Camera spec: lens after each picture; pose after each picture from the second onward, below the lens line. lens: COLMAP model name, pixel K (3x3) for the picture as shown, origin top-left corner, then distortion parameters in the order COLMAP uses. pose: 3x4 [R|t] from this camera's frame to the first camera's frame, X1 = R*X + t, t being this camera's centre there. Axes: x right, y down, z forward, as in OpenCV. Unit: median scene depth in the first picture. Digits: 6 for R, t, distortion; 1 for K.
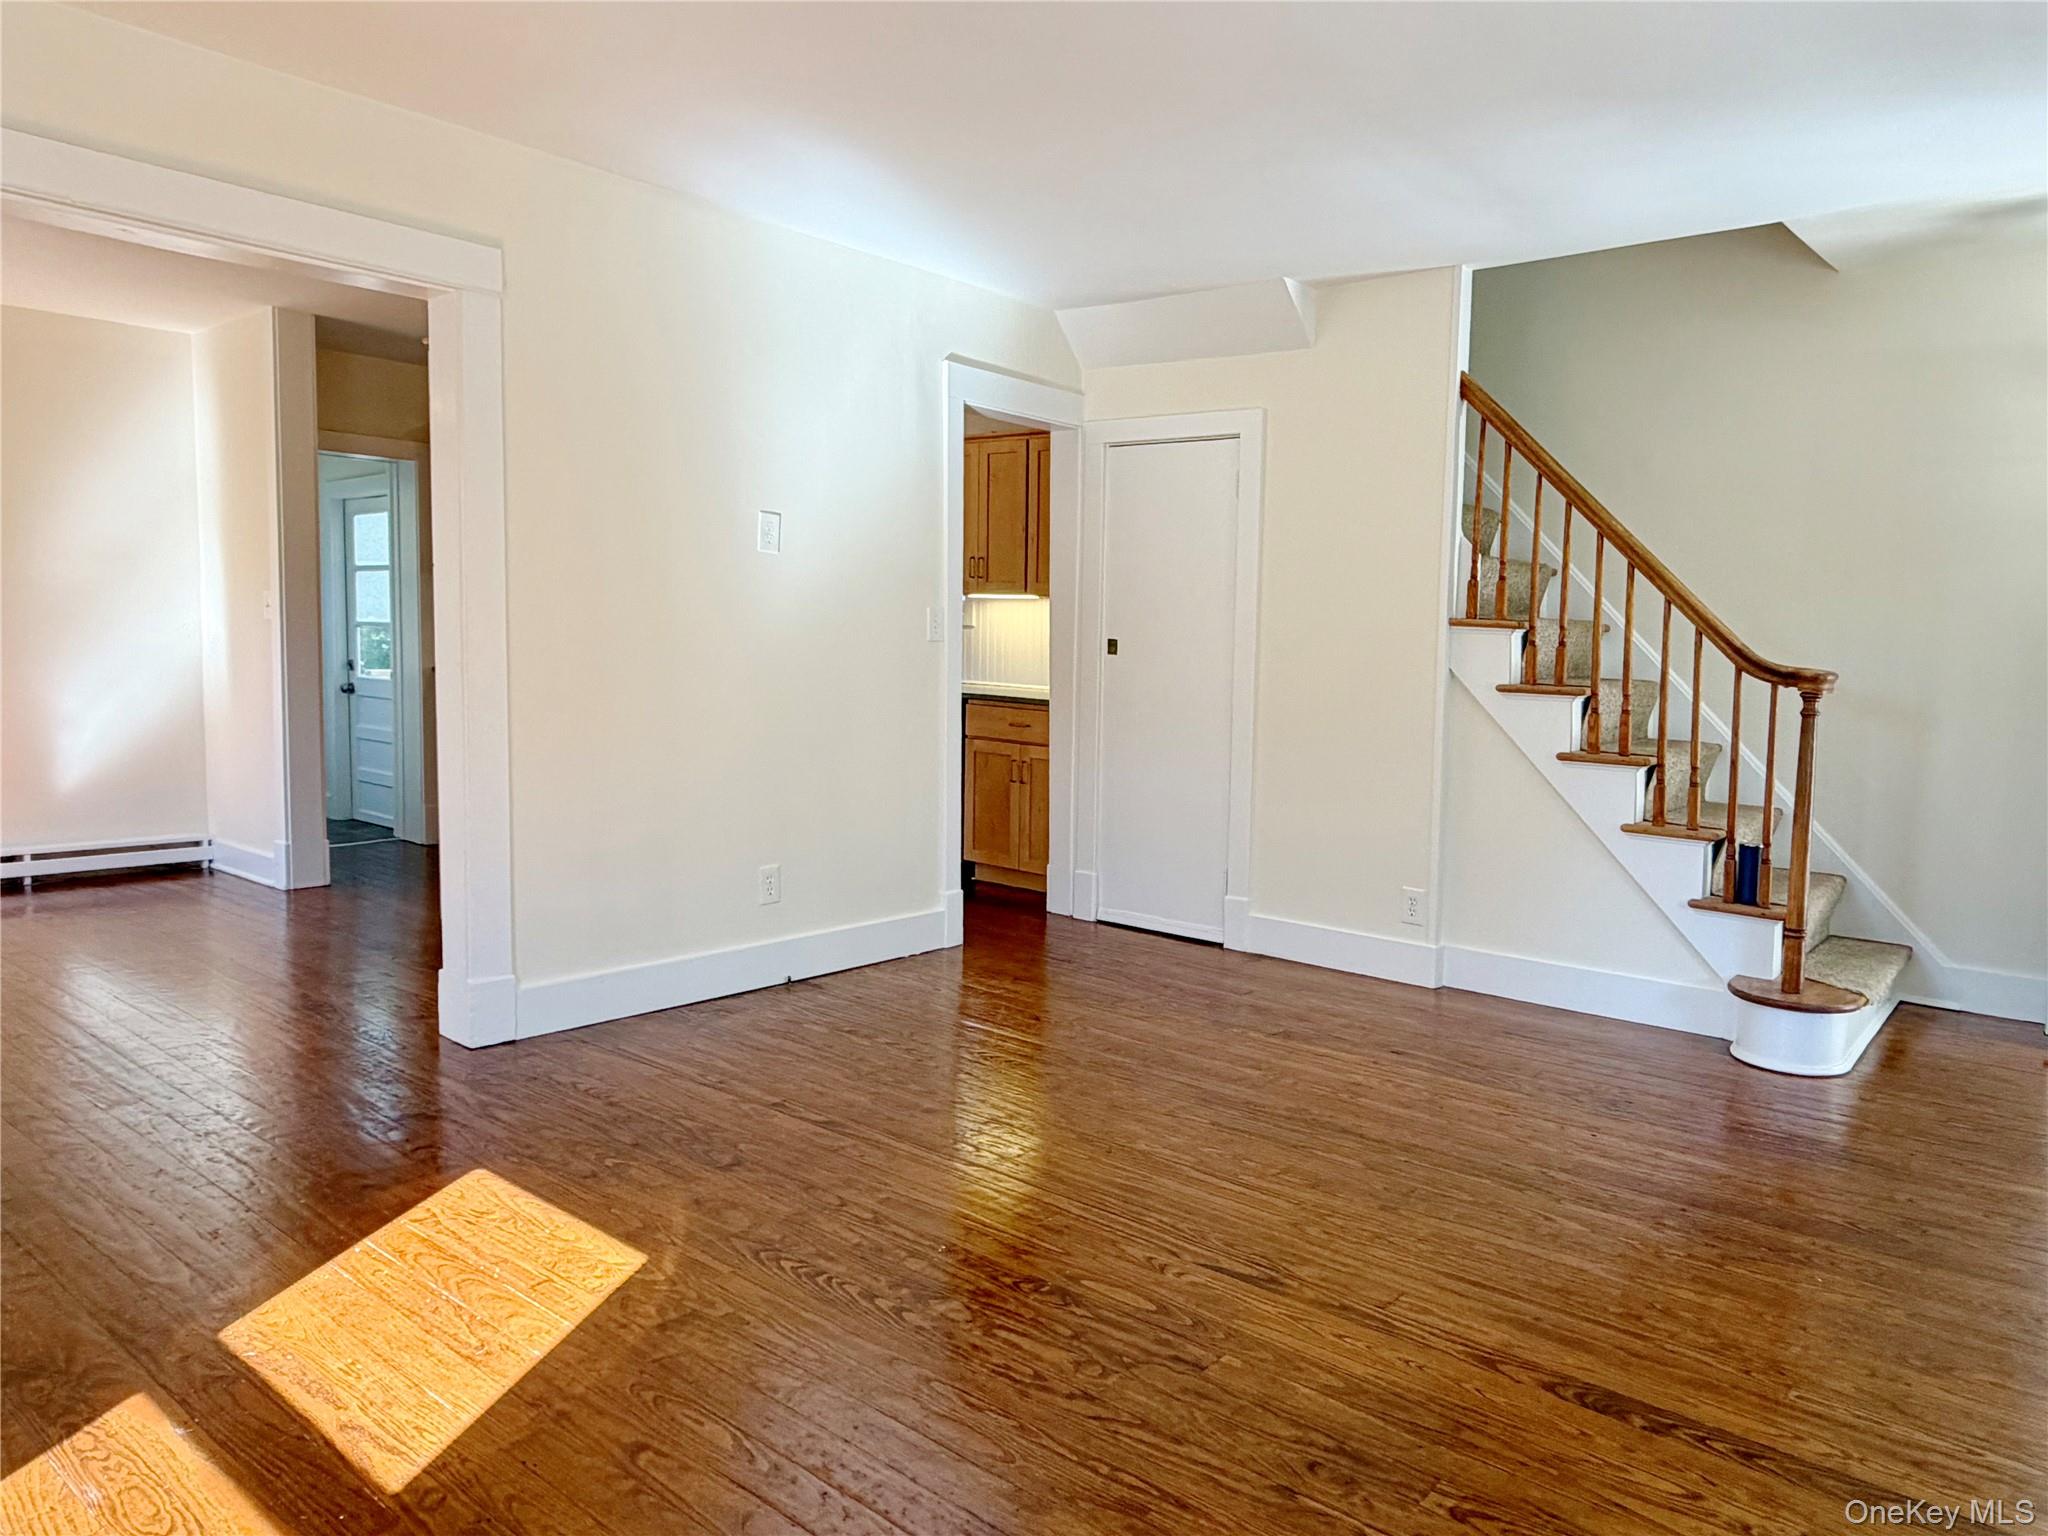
lens RADIAL K [[1398.8, 0, 1024.0], [0, 1398.8, 768.0], [0, 0, 1]] dist [-0.000267, 0.063907]
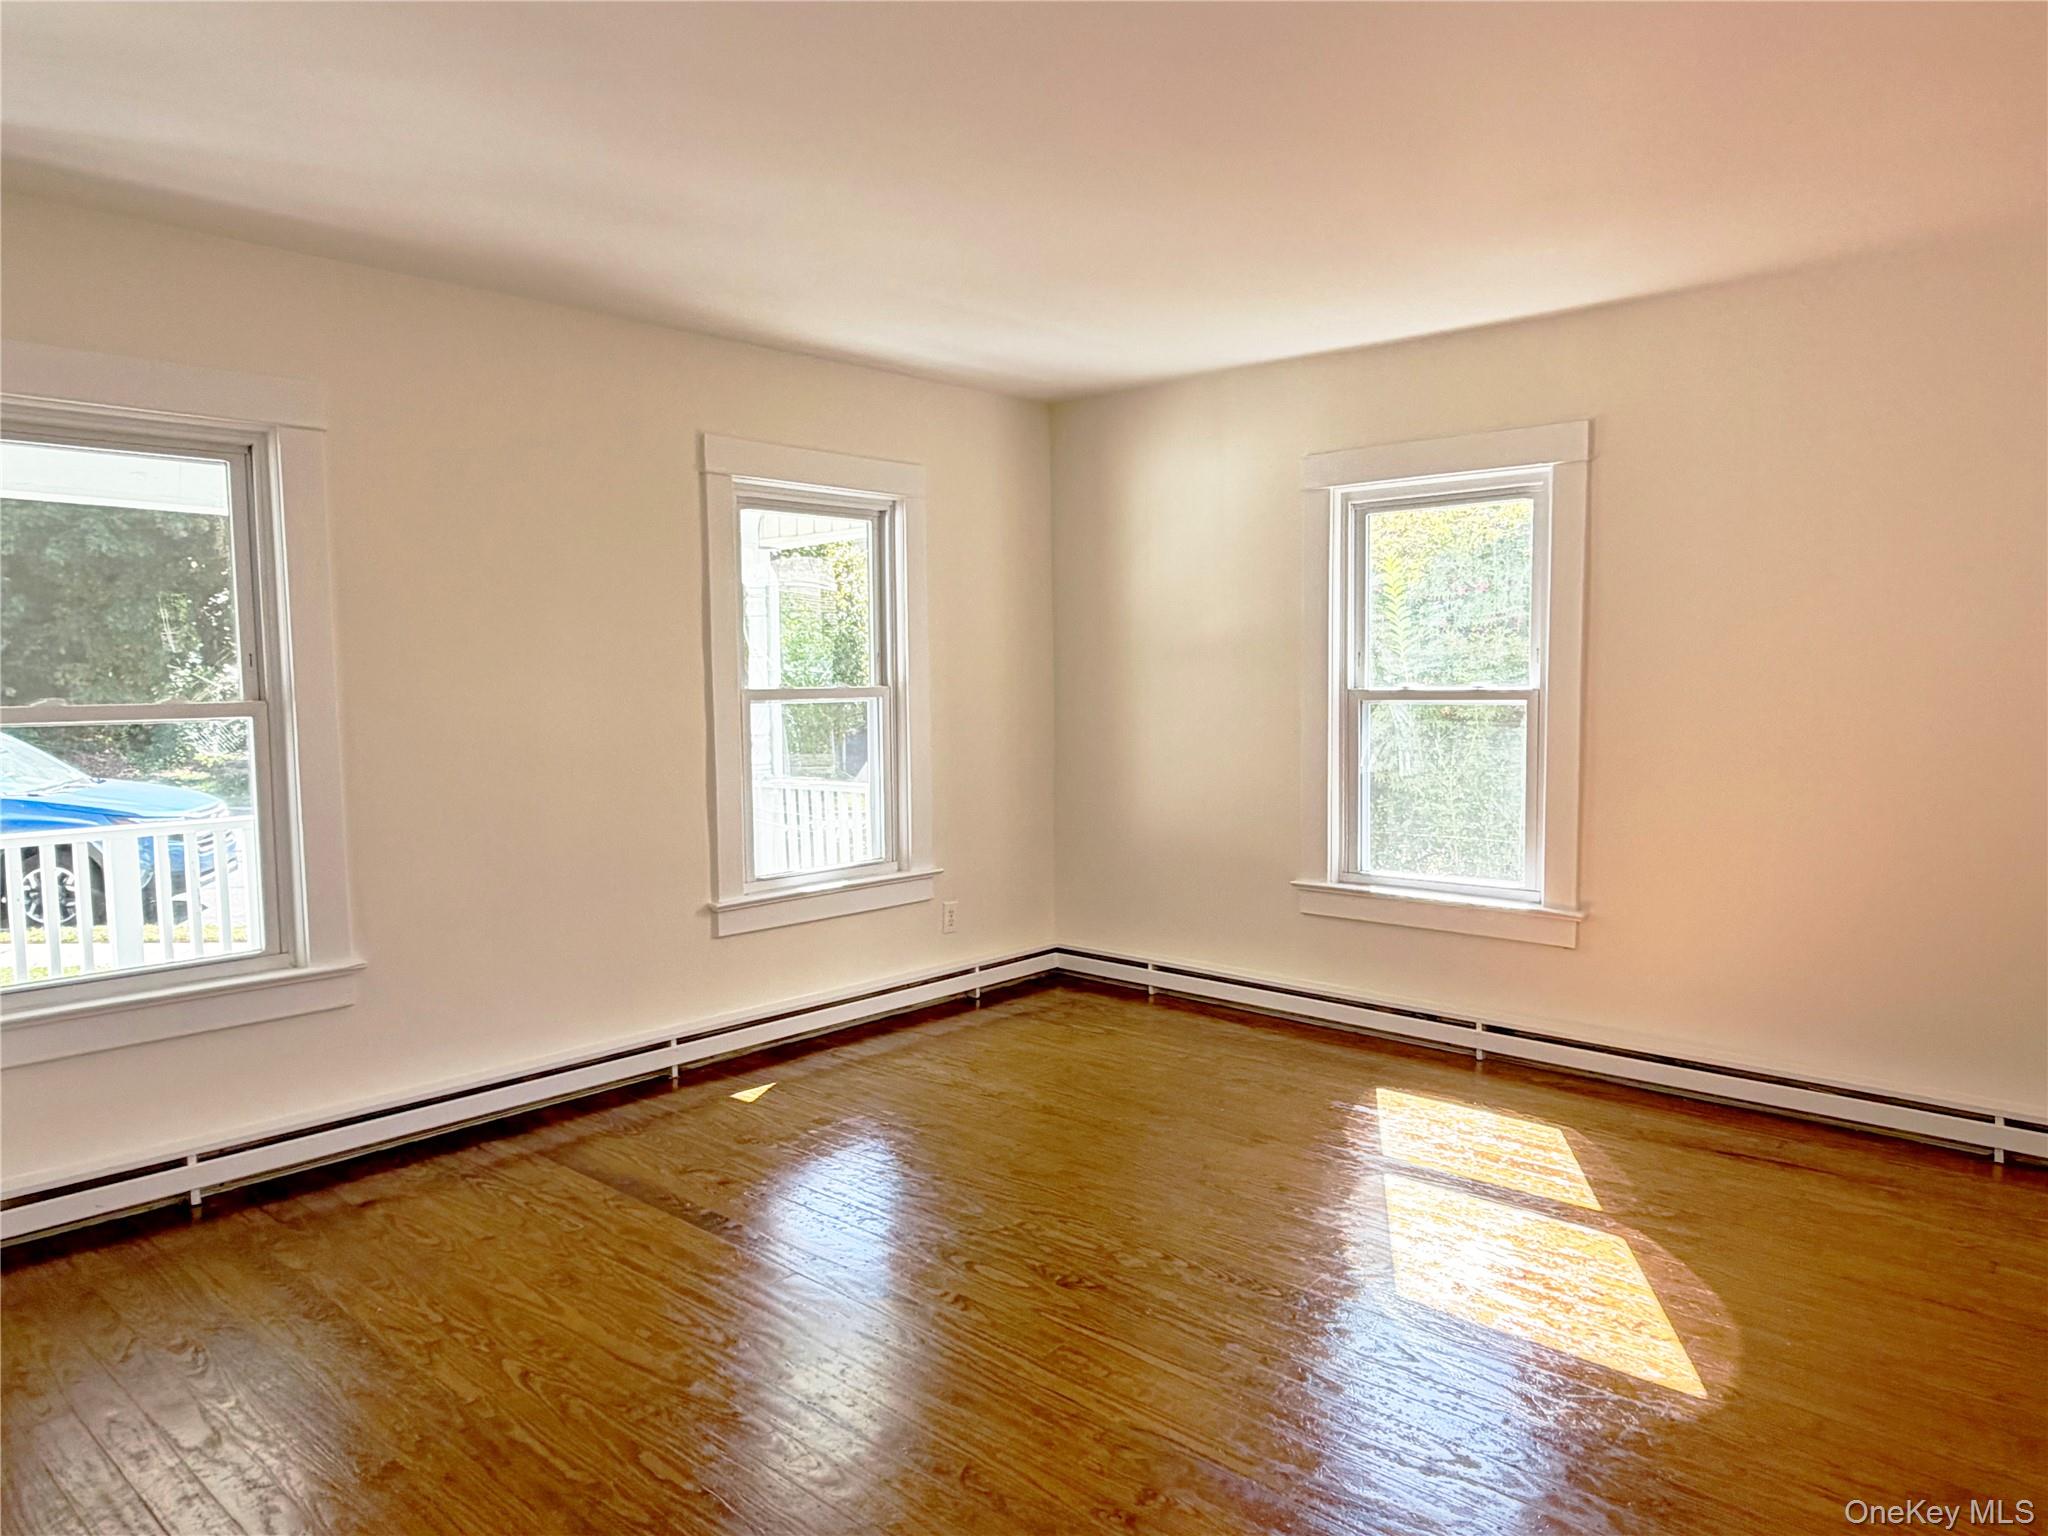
lens RADIAL K [[1364.2, 0, 1024.0], [0, 1364.2, 768.0], [0, 0, 1]] dist [-0.000615, 0.001869]
pose [[-0.999377, -0.026455, 0.023344, 0.028175], [-0.022254, 0.986079, 0.164782, -0.272812], [-0.027379, 0.164160, -0.986054, 2.062389]]
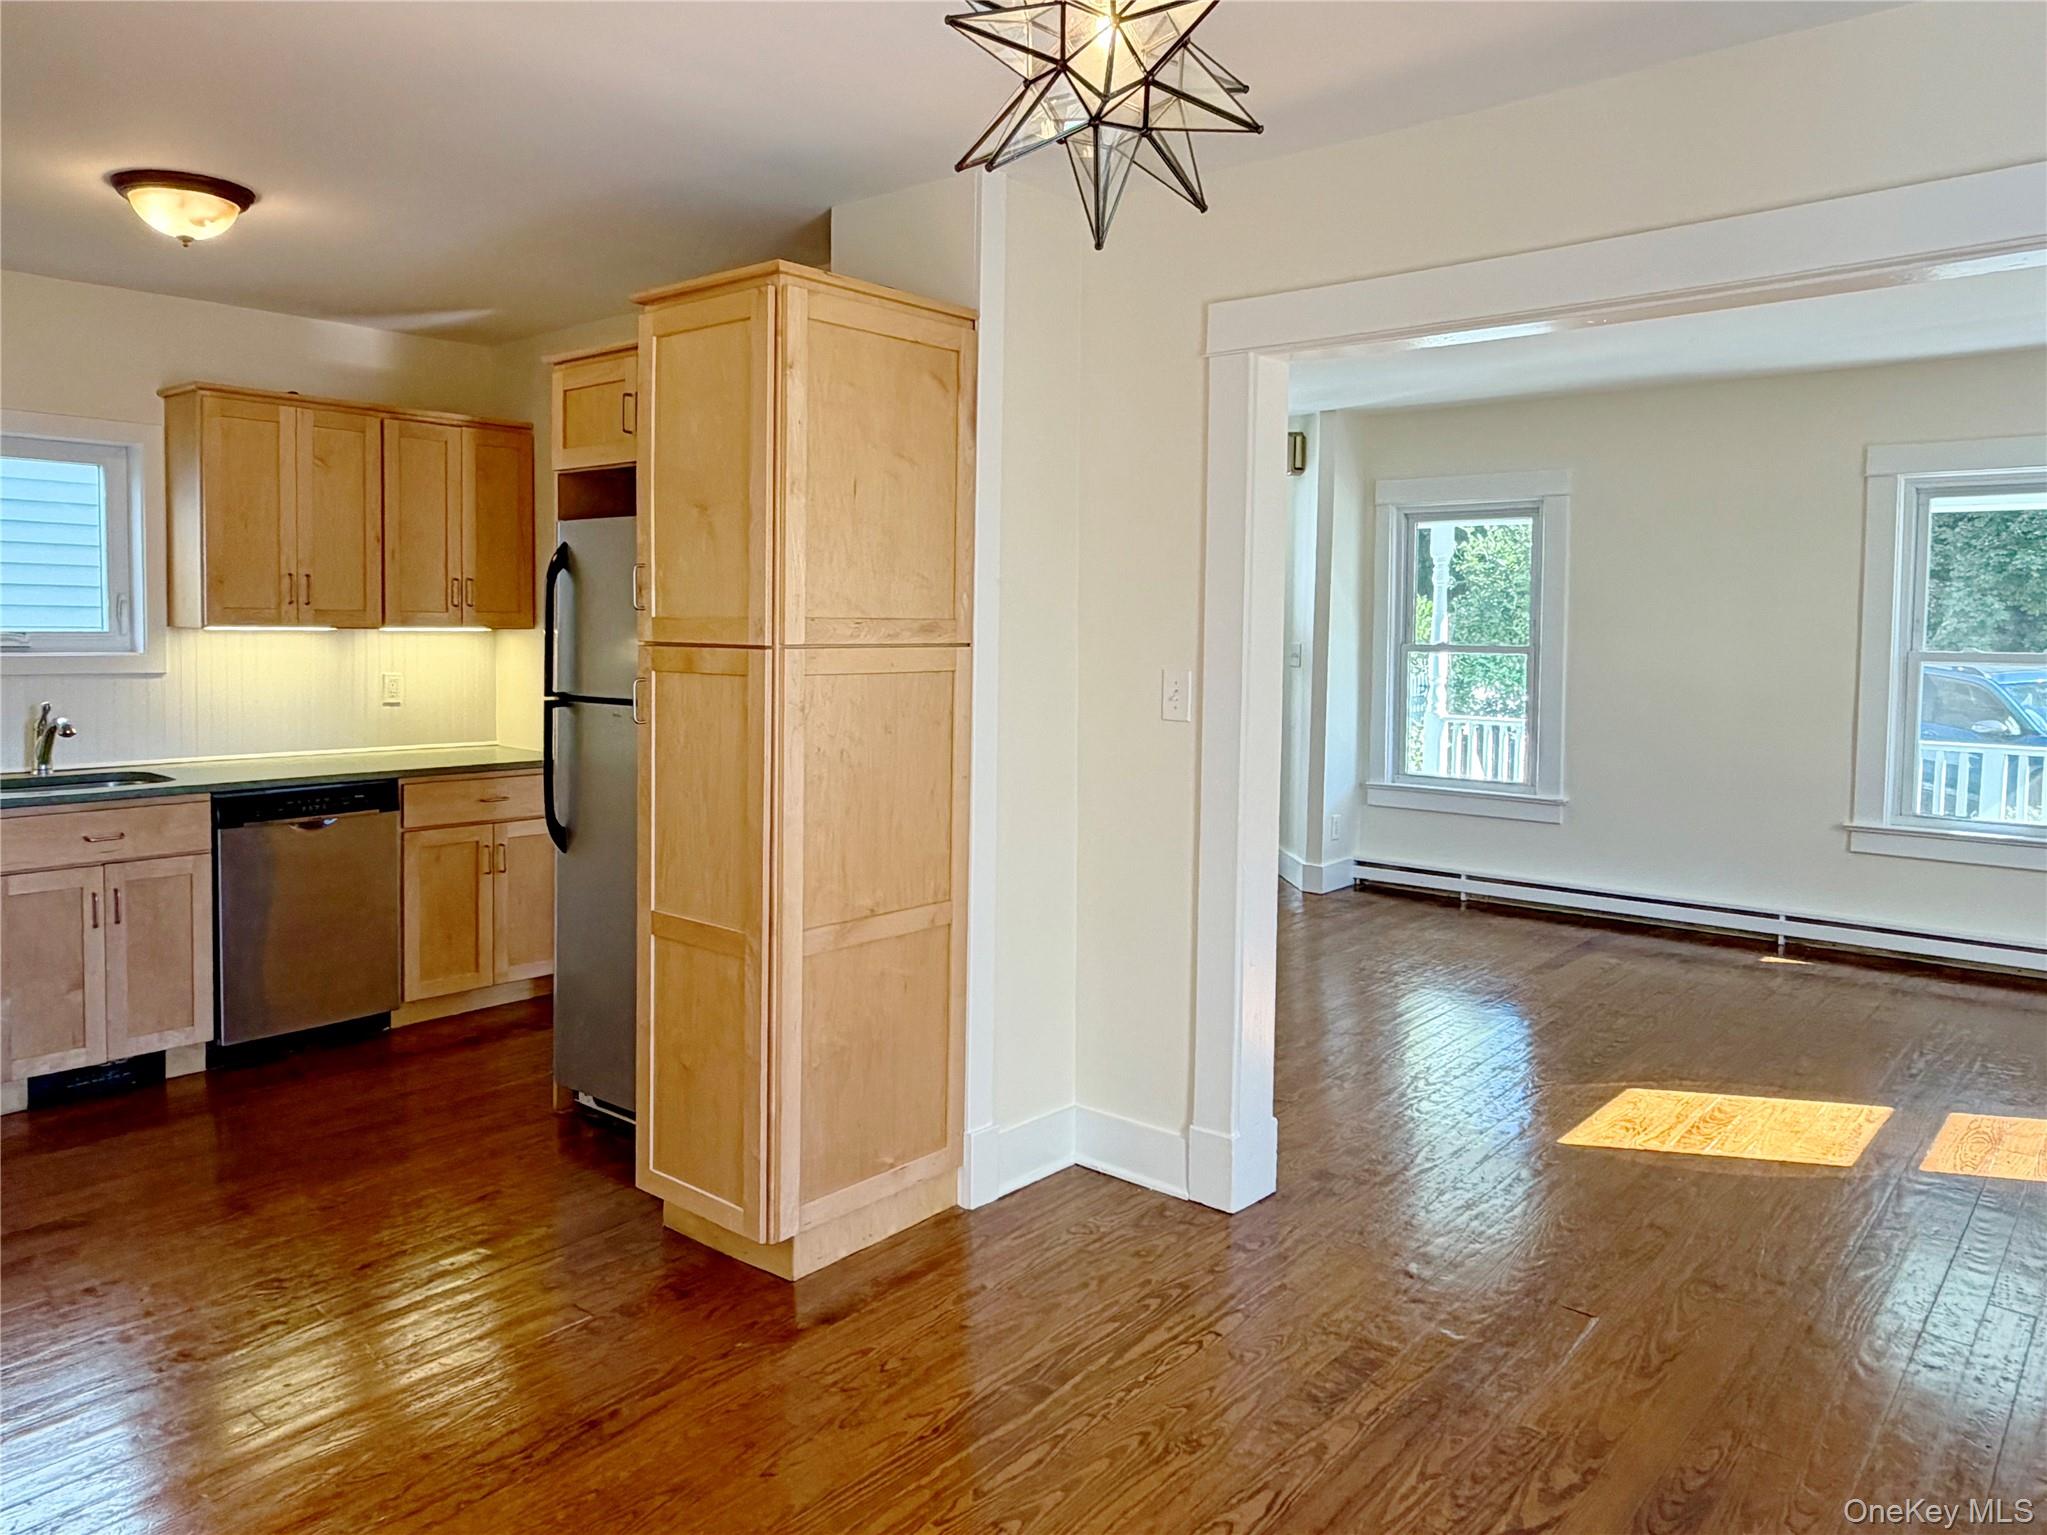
lens RADIAL K [[1398.1, 0, 1023.5], [0, 1398.1, 767.5], [0, 0, 1]] dist [-0.000267, 0.063907]
pose [[-0.018770, -0.131751, 0.991105, -1.842502], [0.080983, 0.987822, 0.132848, -0.302685], [-0.996539, 0.082756, -0.007871, 1.687782]]
